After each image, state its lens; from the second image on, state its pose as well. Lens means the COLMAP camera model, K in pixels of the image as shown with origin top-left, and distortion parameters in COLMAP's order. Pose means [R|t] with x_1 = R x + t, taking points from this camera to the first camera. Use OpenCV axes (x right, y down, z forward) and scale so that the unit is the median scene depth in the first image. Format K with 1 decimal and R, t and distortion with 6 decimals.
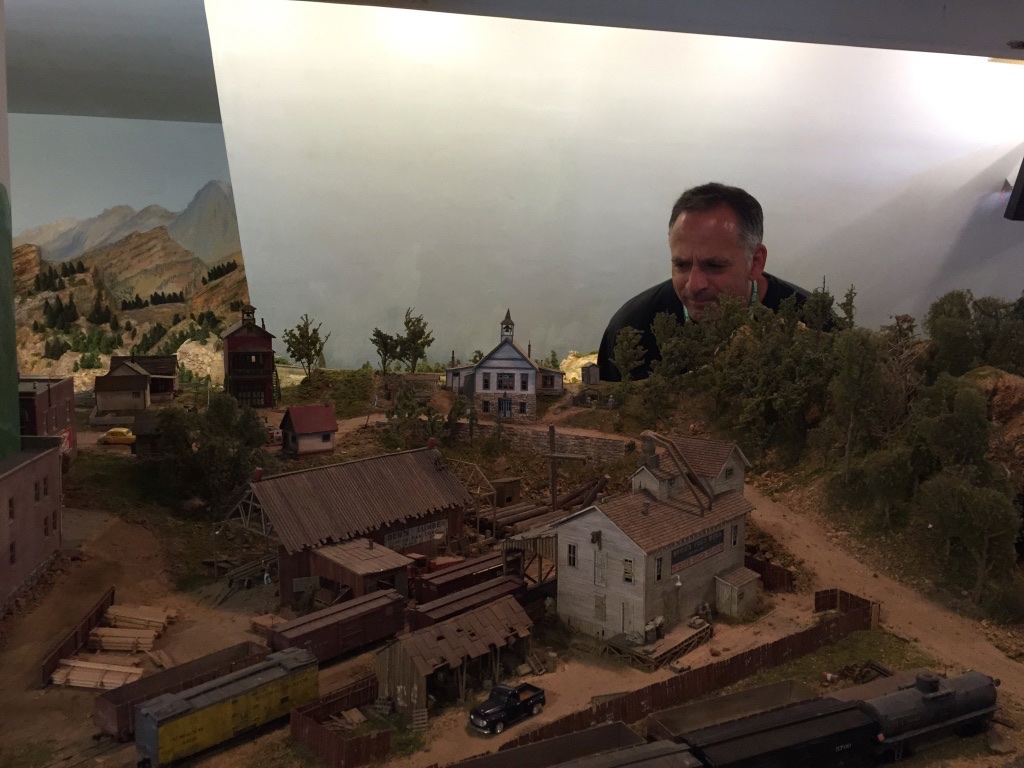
lens RADIAL K [[889.1, 0, 512.8], [0, 889.1, 387.3], [0, 0, 1]] dist [0.087357, -0.131305]
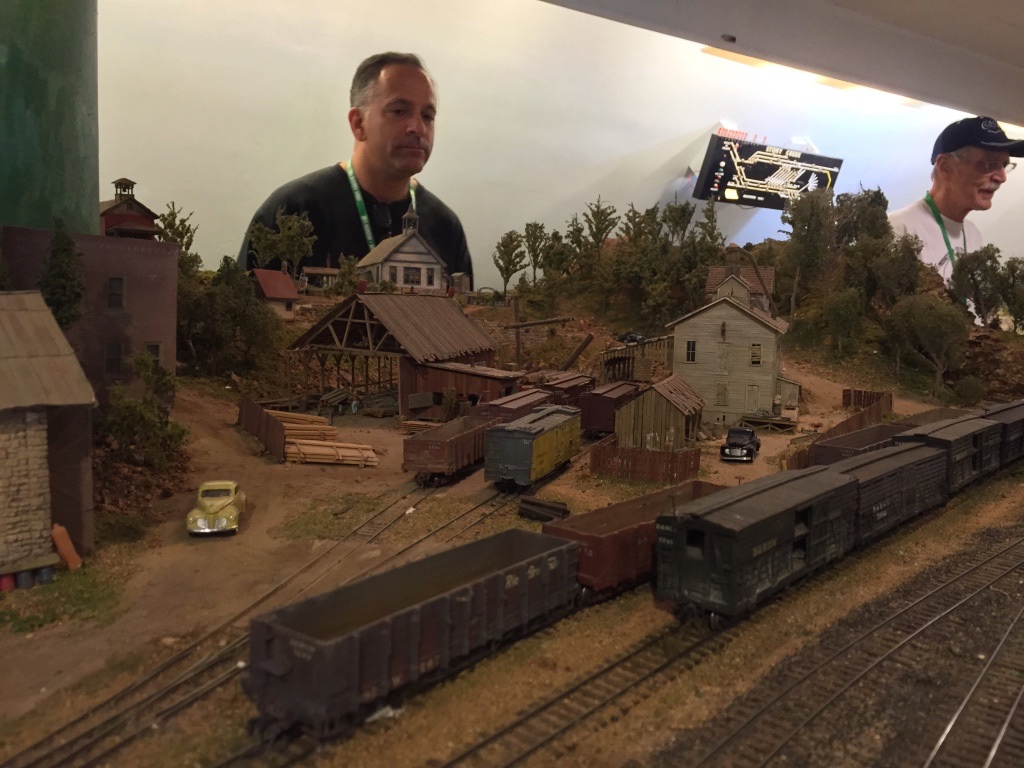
lens RADIAL K [[889.1, 0, 512.8], [0, 889.1, 387.3], [0, 0, 1]] dist [0.087357, -0.131305]
pose [[0.917443, -0.023681, 0.397162, -0.301160], [0.027149, 0.999627, -0.003113, 0.123116], [-0.396940, 0.013638, 0.917743, 0.051019]]
